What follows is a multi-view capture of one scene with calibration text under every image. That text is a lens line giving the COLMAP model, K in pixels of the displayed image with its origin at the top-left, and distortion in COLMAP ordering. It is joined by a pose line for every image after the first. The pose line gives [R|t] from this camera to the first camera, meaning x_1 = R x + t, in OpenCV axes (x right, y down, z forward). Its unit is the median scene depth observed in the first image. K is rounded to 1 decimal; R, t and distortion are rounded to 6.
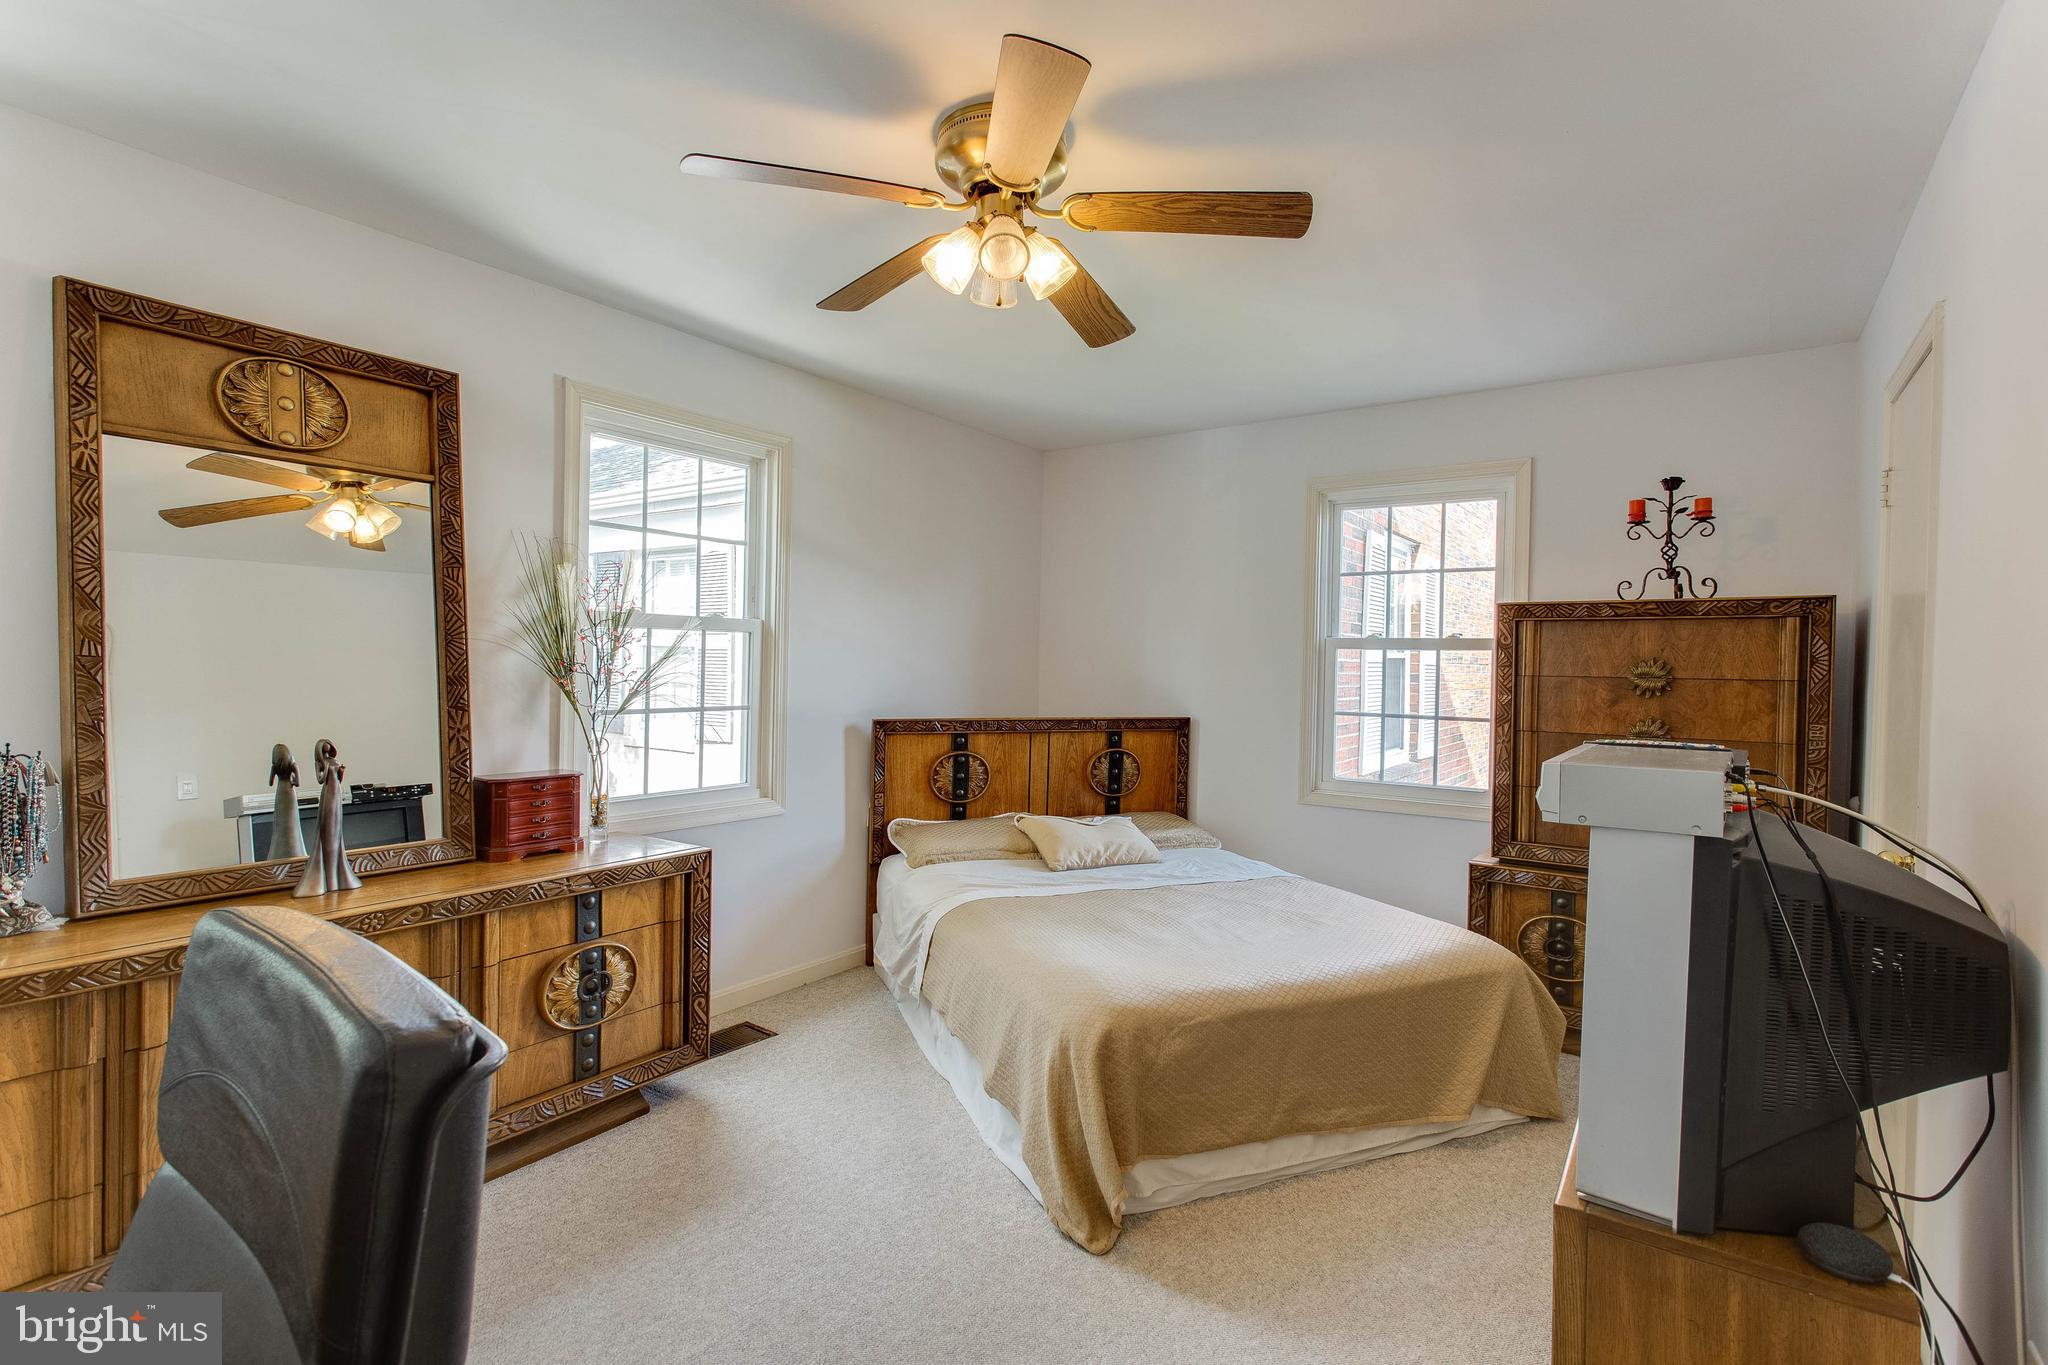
lens RADIAL K [[983.8, 0, 1037.1], [0, 983.8, 679.7], [0, 0, 1]] dist [0.002118, 0.000701]
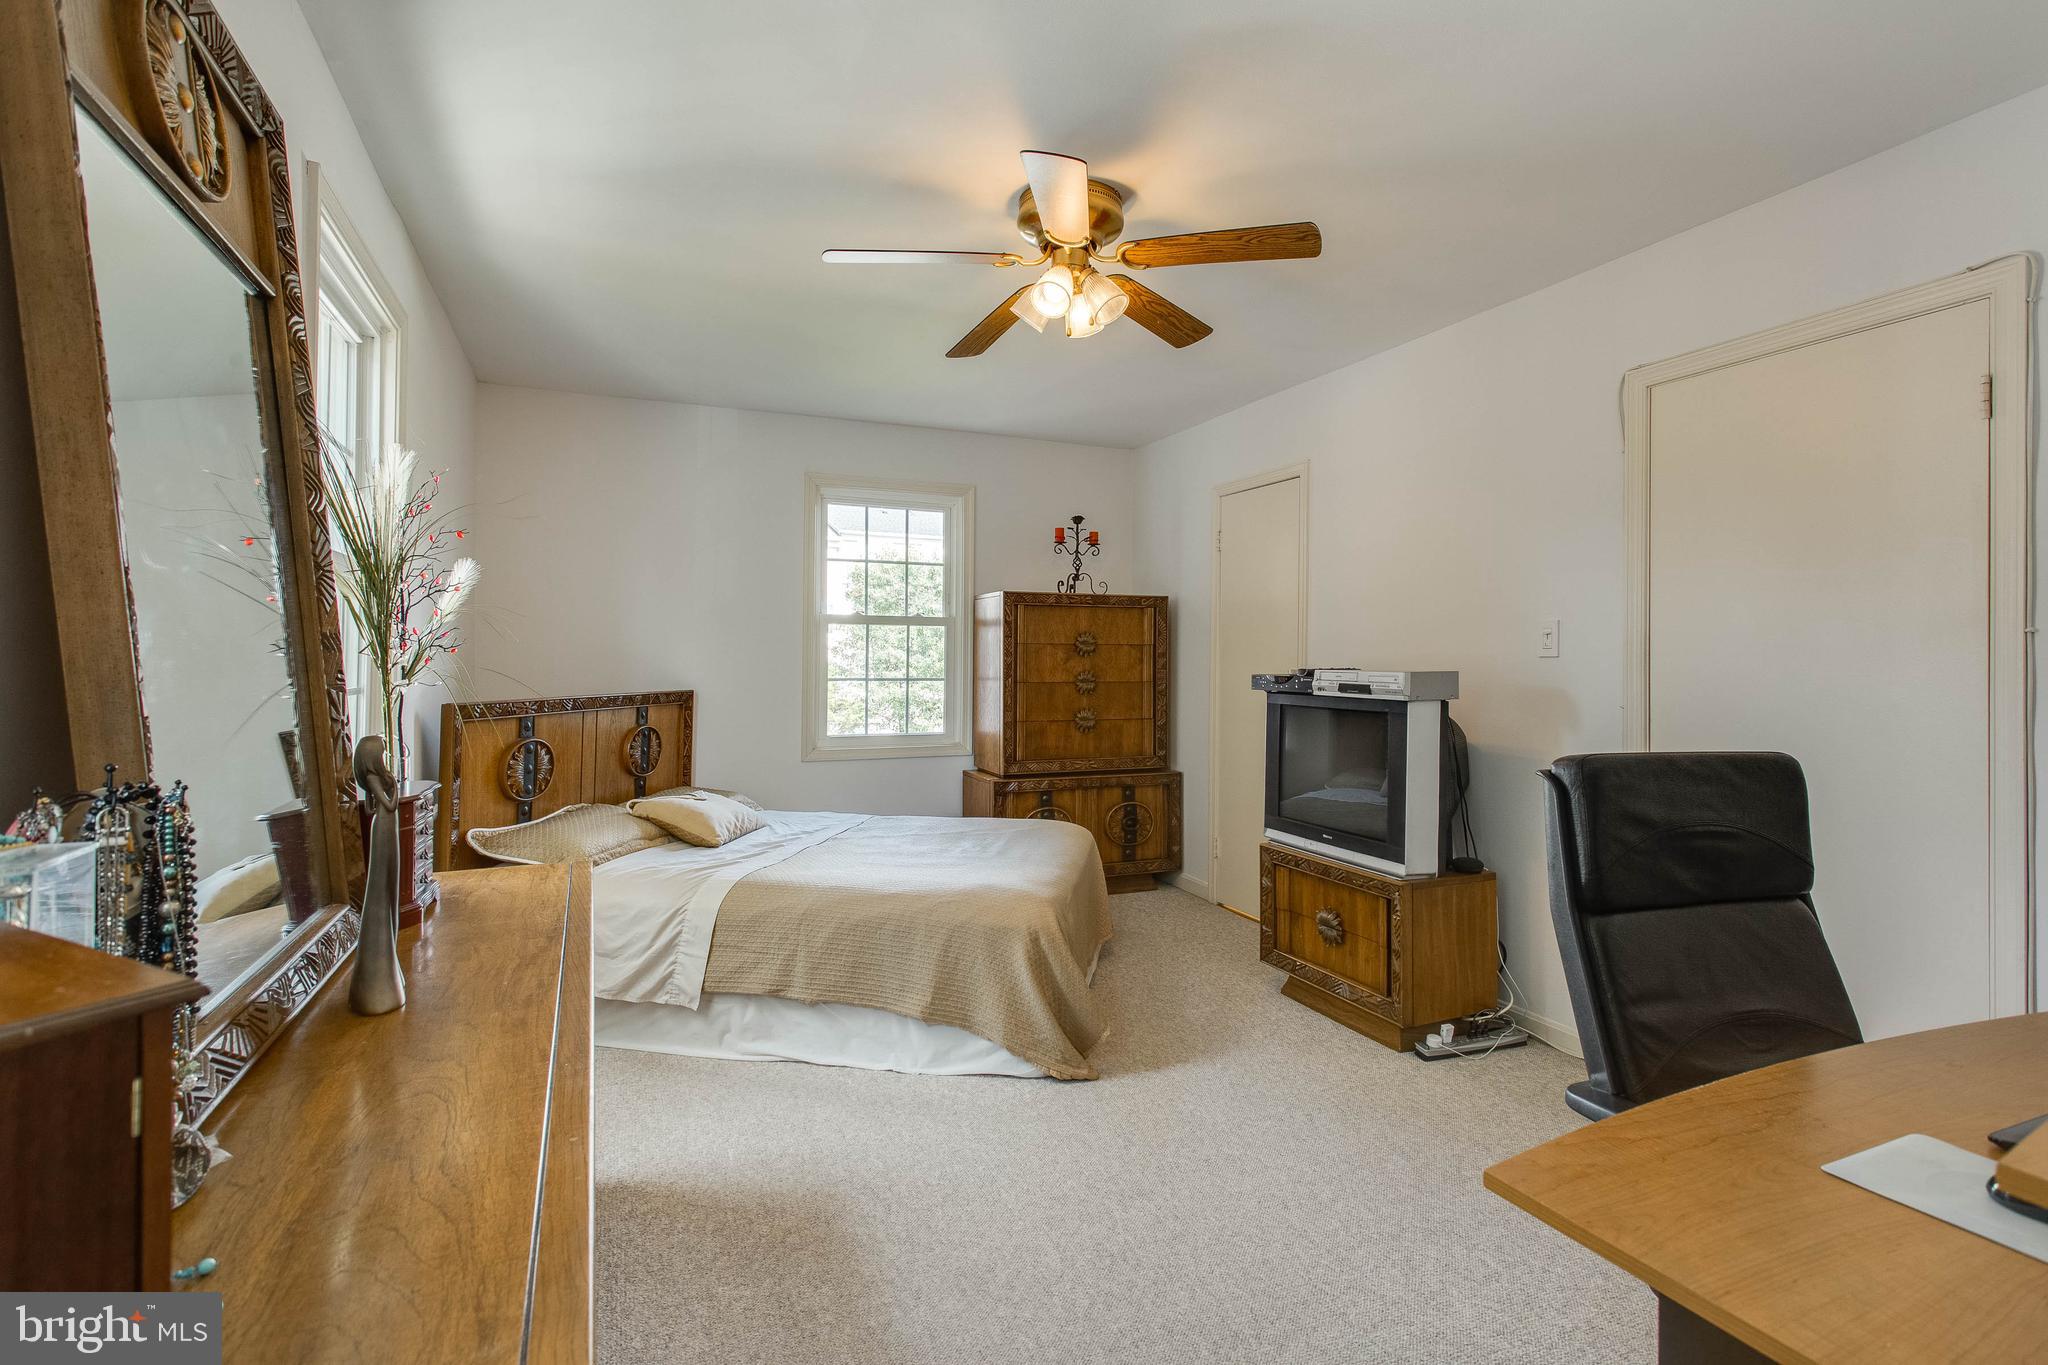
lens RADIAL K [[983.8, 0, 1032.8], [0, 983.8, 666.7], [0, 0, 1]] dist [0.002118, 0.000701]
pose [[0.508113, -0.016802, 0.861126, -0.718986], [0.020080, 0.999769, 0.007659, 0.019024], [-0.861056, 0.013399, 0.508333, 0.267283]]
